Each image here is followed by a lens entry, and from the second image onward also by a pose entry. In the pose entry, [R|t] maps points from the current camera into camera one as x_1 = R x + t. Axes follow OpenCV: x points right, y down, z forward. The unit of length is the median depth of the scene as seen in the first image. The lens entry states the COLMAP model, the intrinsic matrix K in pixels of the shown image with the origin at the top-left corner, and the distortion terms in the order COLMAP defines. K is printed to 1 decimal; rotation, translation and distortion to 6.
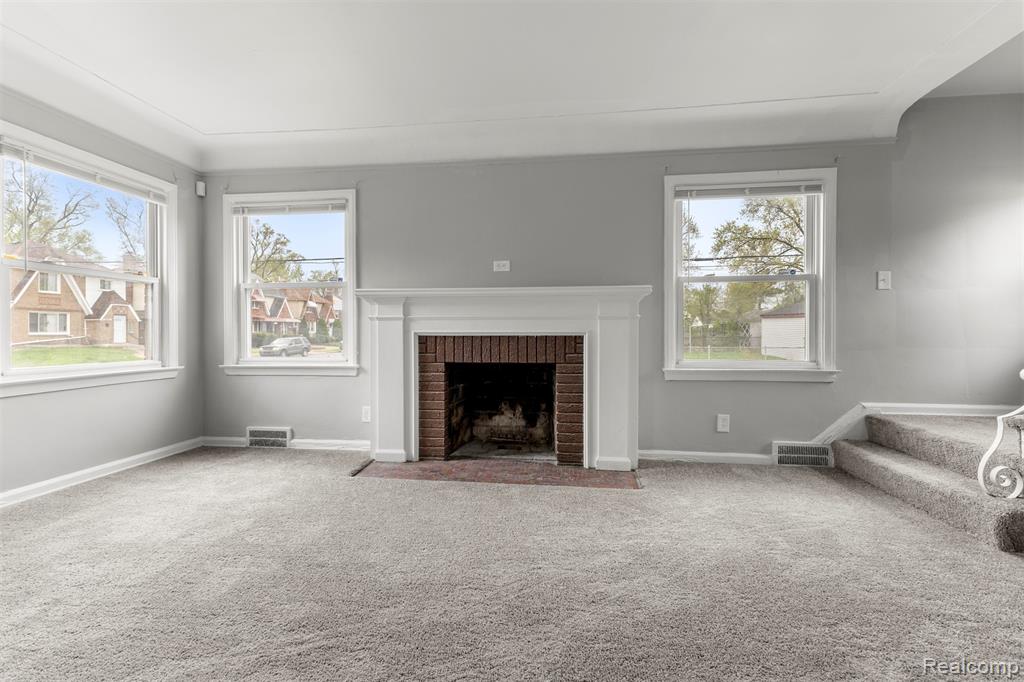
lens RADIAL K [[442.9, 0, 512.0], [0, 442.9, 335.3], [0, 0, 1]] dist [0.013931, -0.004345]
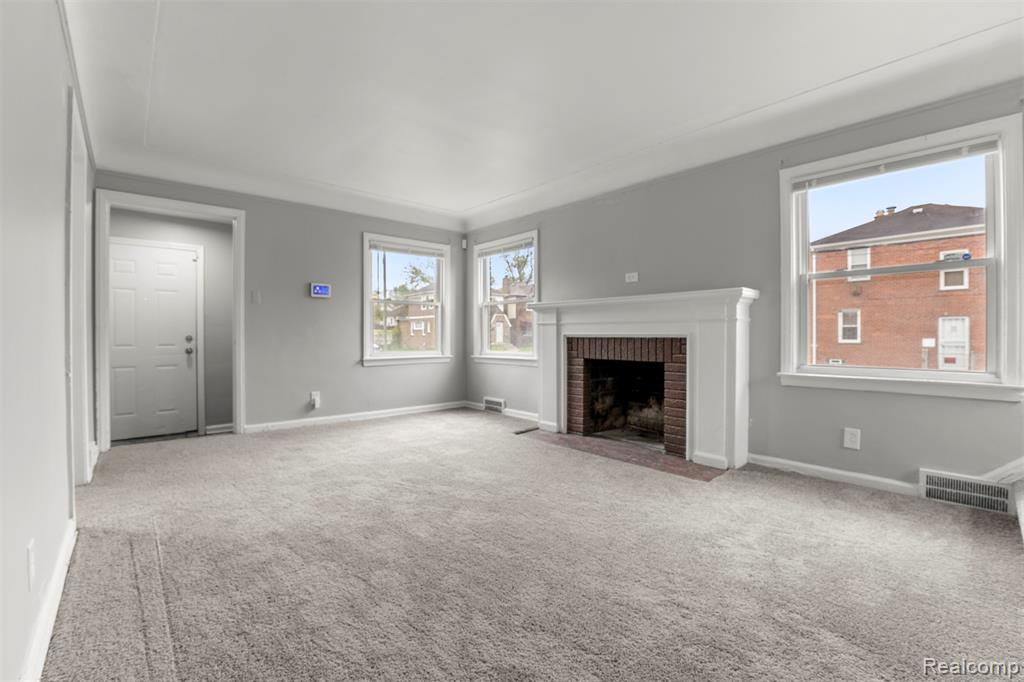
lens RADIAL K [[442.9, 0, 525.5], [0, 442.9, 336.4], [0, 0, 1]] dist [0.013931, -0.004345]
pose [[0.771602, 0.001779, -0.636103, 0.527948], [-0.003528, 0.999993, -0.001482, 0.000879], [0.636095, 0.003388, 0.771603, -0.083304]]
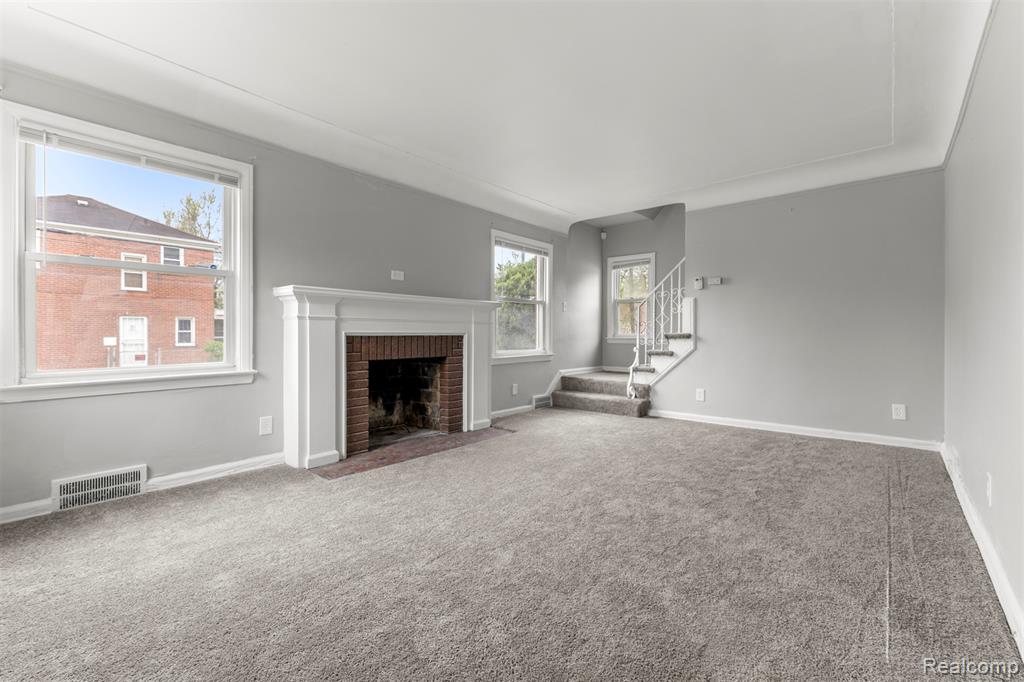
lens RADIAL K [[442.9, 0, 520.2], [0, 442.9, 333.3], [0, 0, 1]] dist [0.013931, -0.004345]
pose [[0.540953, 0.002521, 0.841049, -0.862838], [0.003665, 0.999979, -0.005354, 0.002232], [-0.841045, 0.005978, 0.540932, 0.108236]]
